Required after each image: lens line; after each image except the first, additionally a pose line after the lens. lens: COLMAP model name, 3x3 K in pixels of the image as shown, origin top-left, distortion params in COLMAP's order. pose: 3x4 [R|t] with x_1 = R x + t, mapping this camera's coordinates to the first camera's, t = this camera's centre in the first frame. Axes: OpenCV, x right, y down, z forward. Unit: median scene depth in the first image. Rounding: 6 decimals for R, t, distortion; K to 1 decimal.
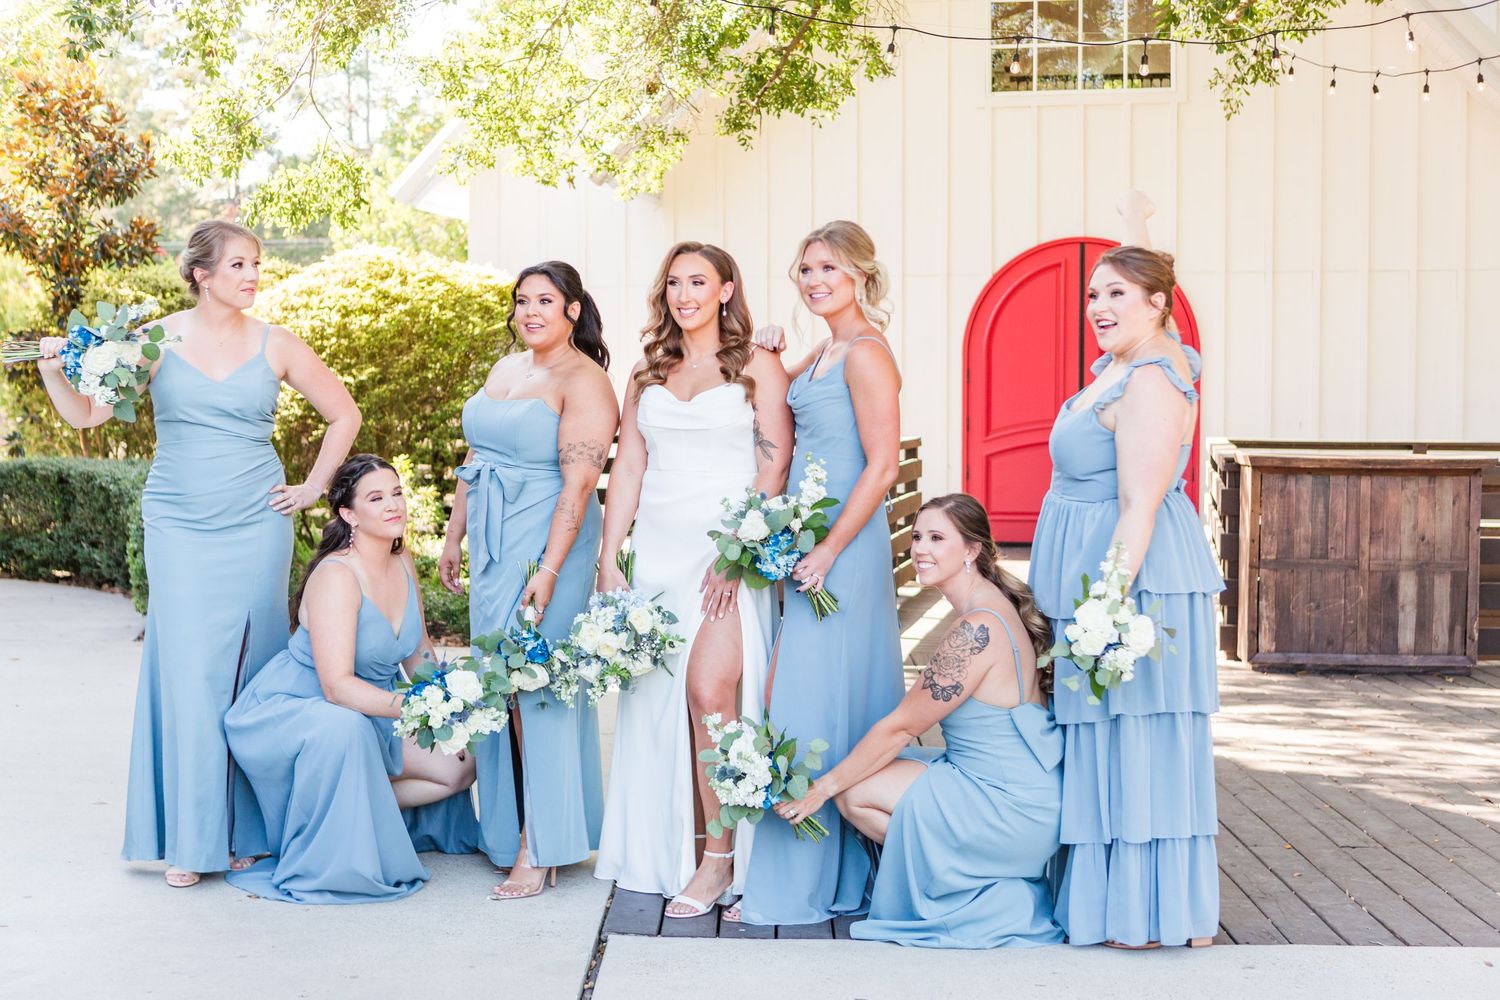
lens RADIAL K [[2246.4, 0, 751.0], [0, 2246.4, 584.4], [0, 0, 1]] dist [-0.134755, 0.023591]
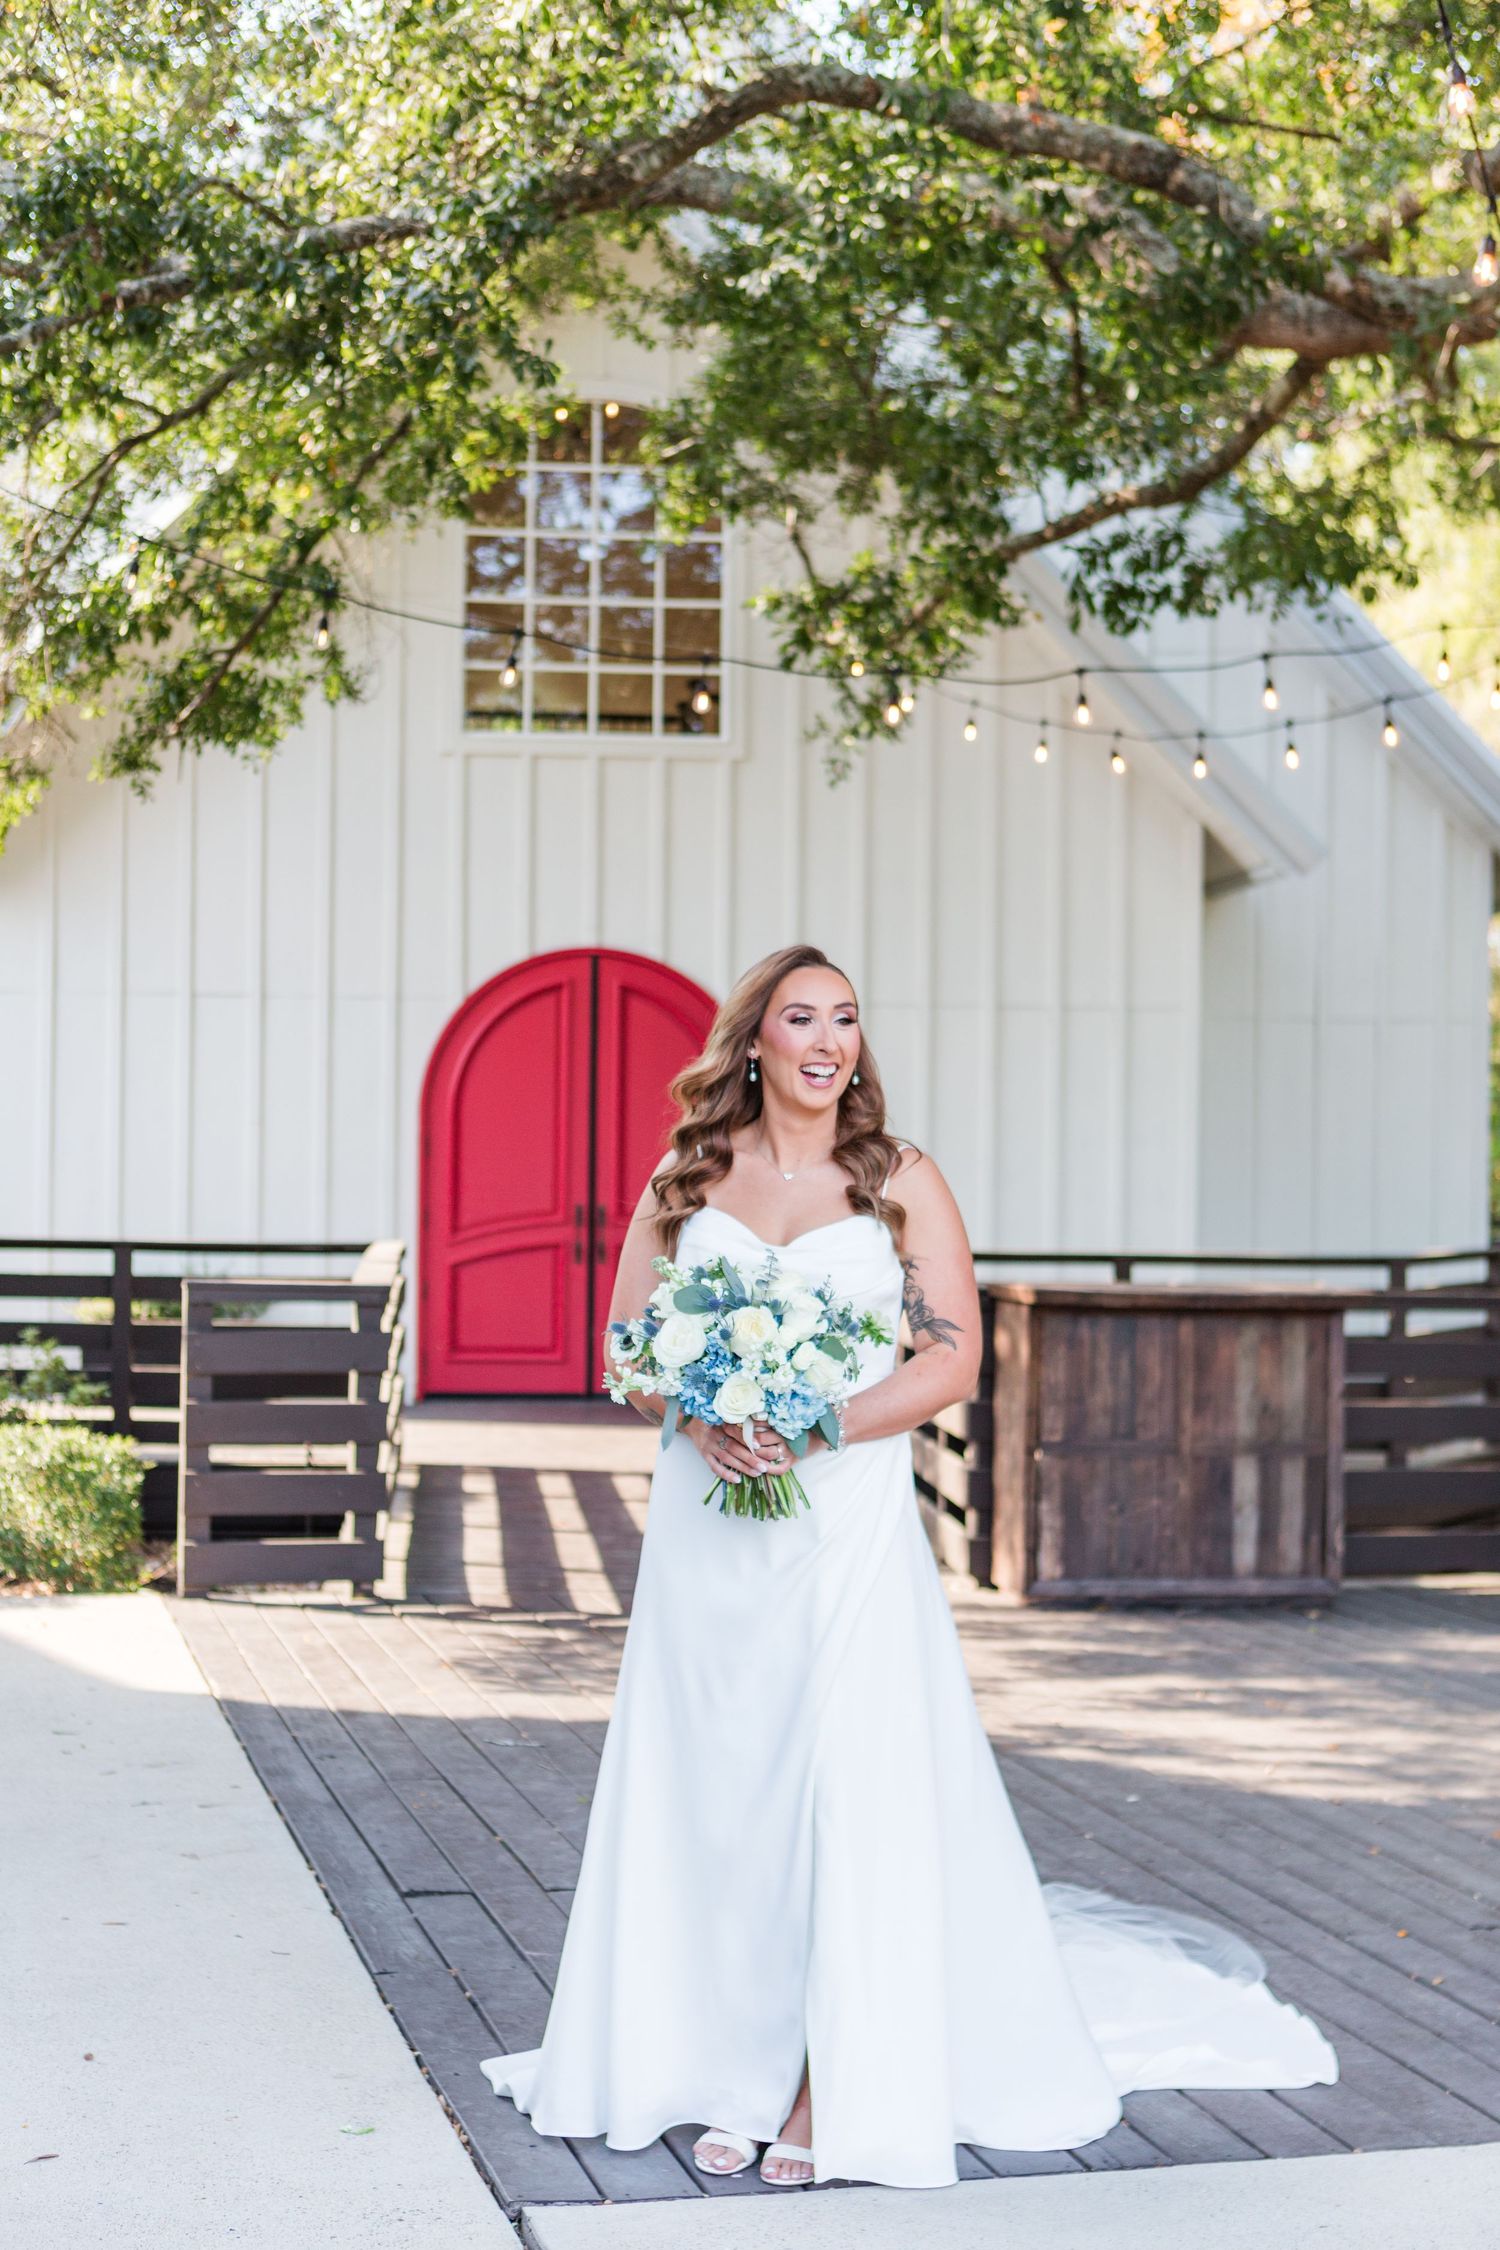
lens RADIAL K [[3078.1, 0, 750.0], [0, 3078.1, 1125.0], [0, 0, 1]] dist [-0.017325, 0.025520]
pose [[0.951225, 0.017657, 0.307992, -0.143561], [0.009786, 0.996131, -0.087332, -0.025962], [-0.308342, 0.086086, 0.947372, 0.133288]]
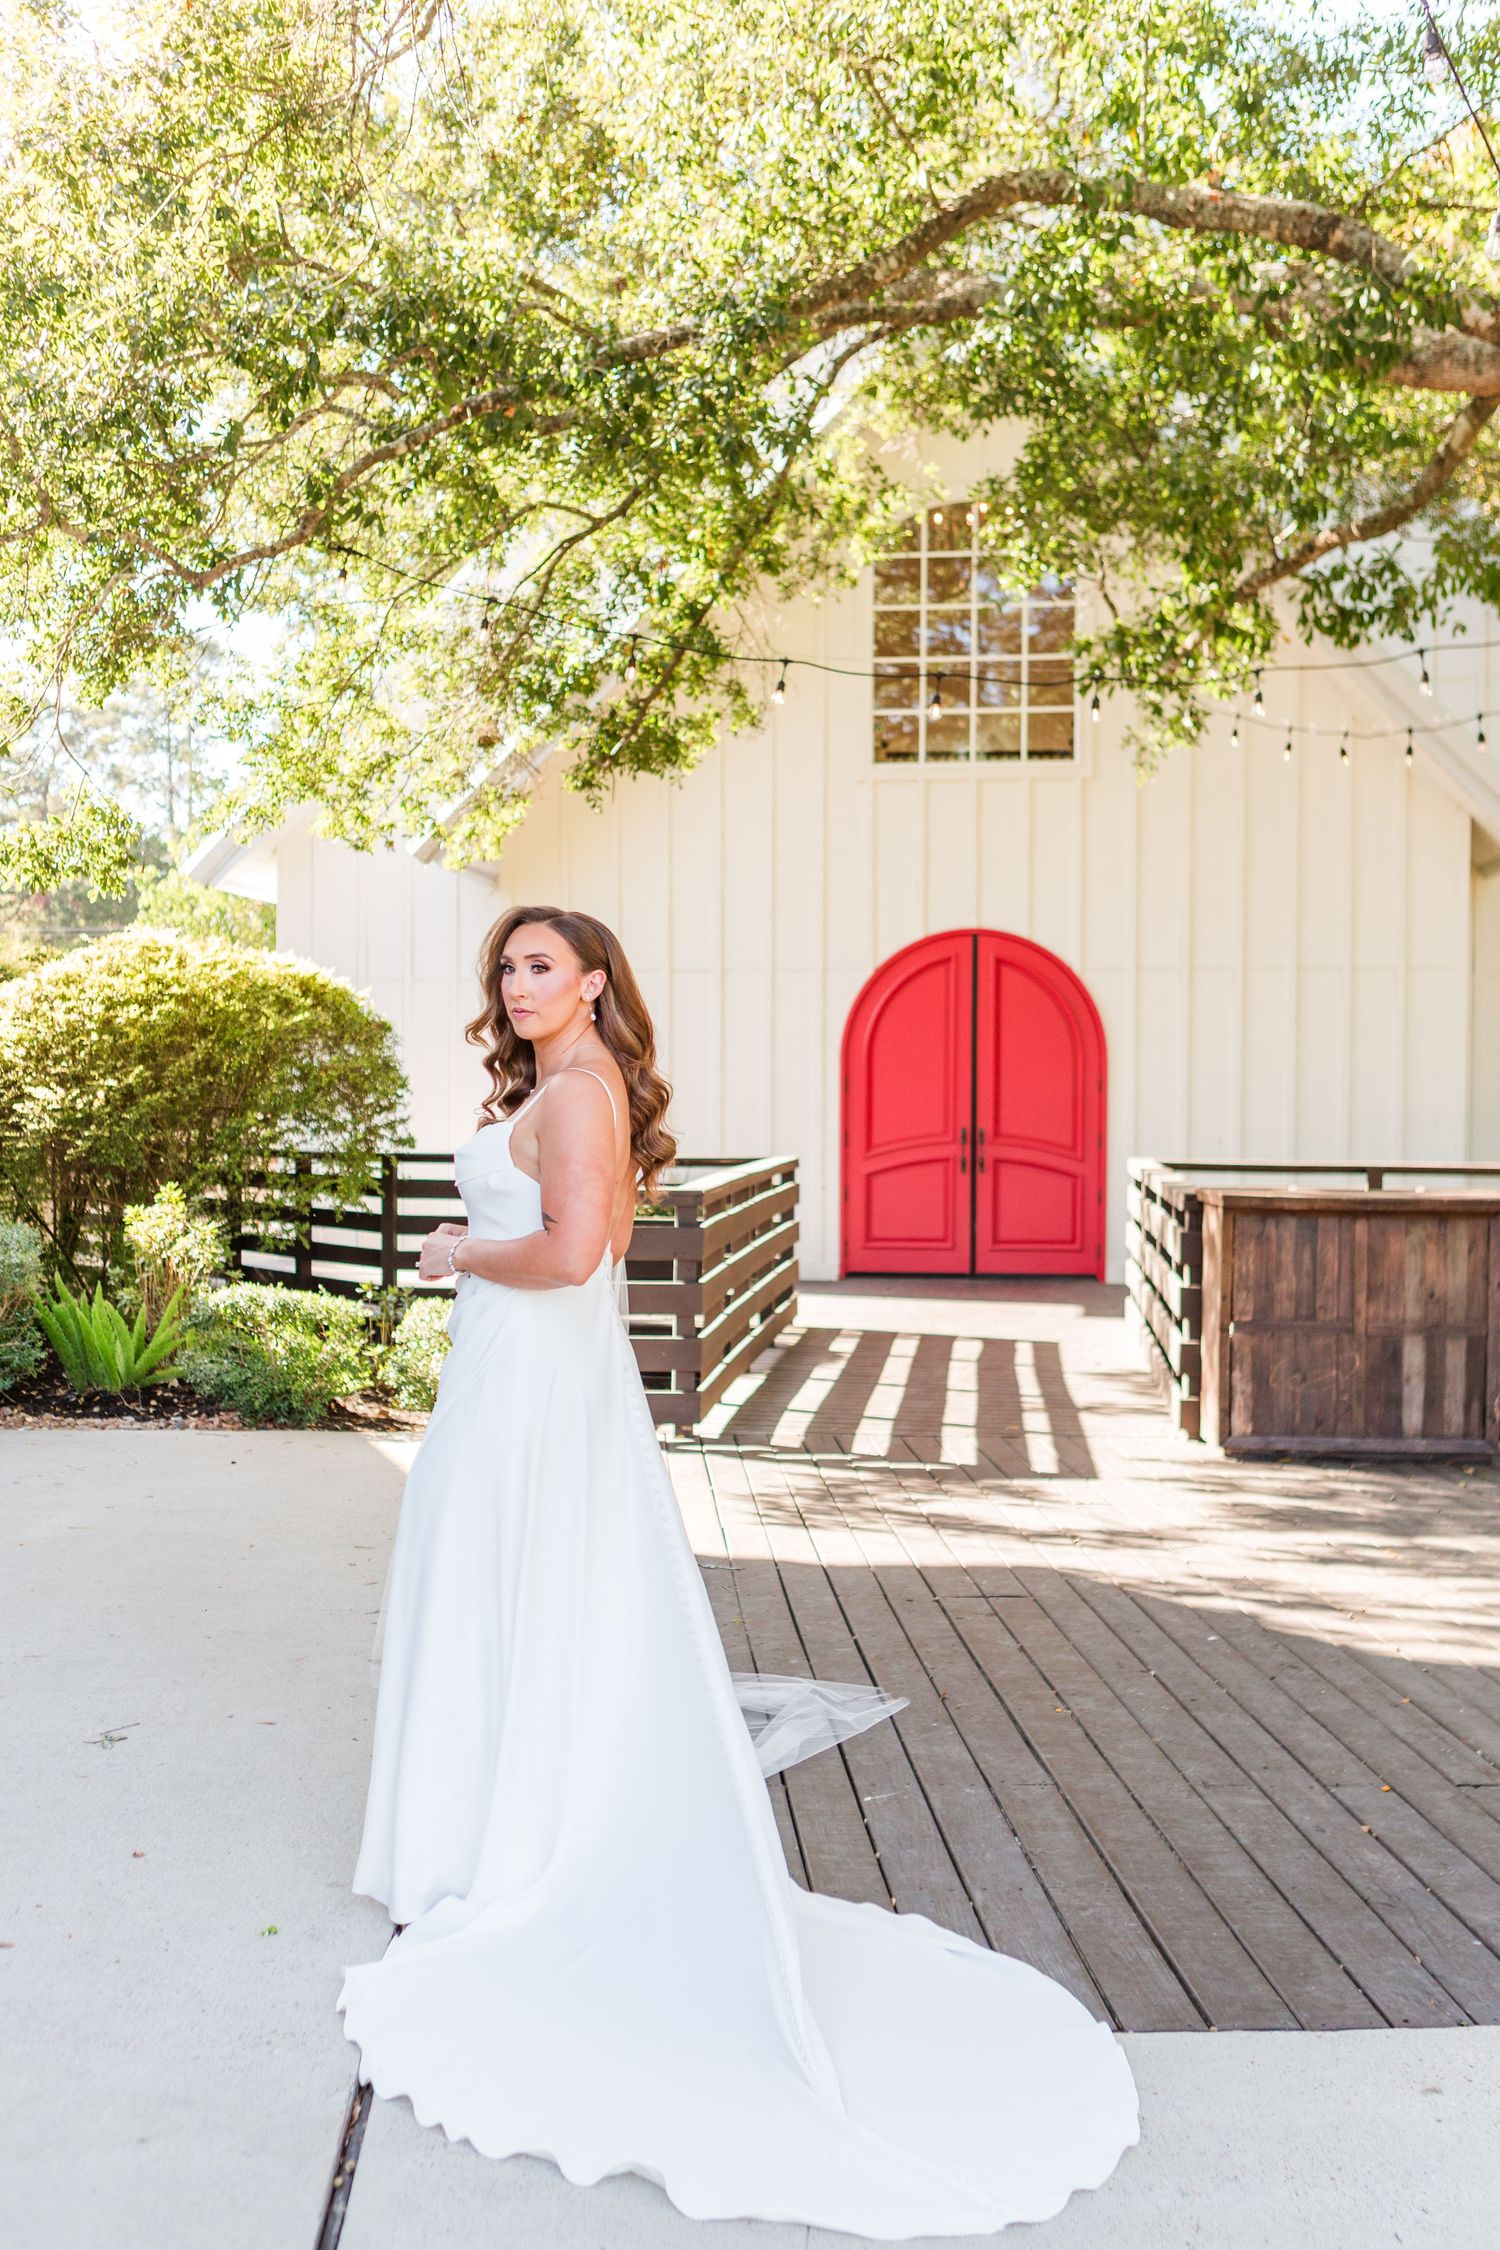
lens RADIAL K [[2180.3, 0, 817.3], [0, 2180.3, 1160.2], [0, 0, 1]] dist [-0.003798, -0.020279]
pose [[0.994612, 0.004490, 0.103569, -0.004690], [0.000708, 0.998744, -0.050105, -0.029749], [-0.103664, 0.049908, 0.993359, 0.222085]]
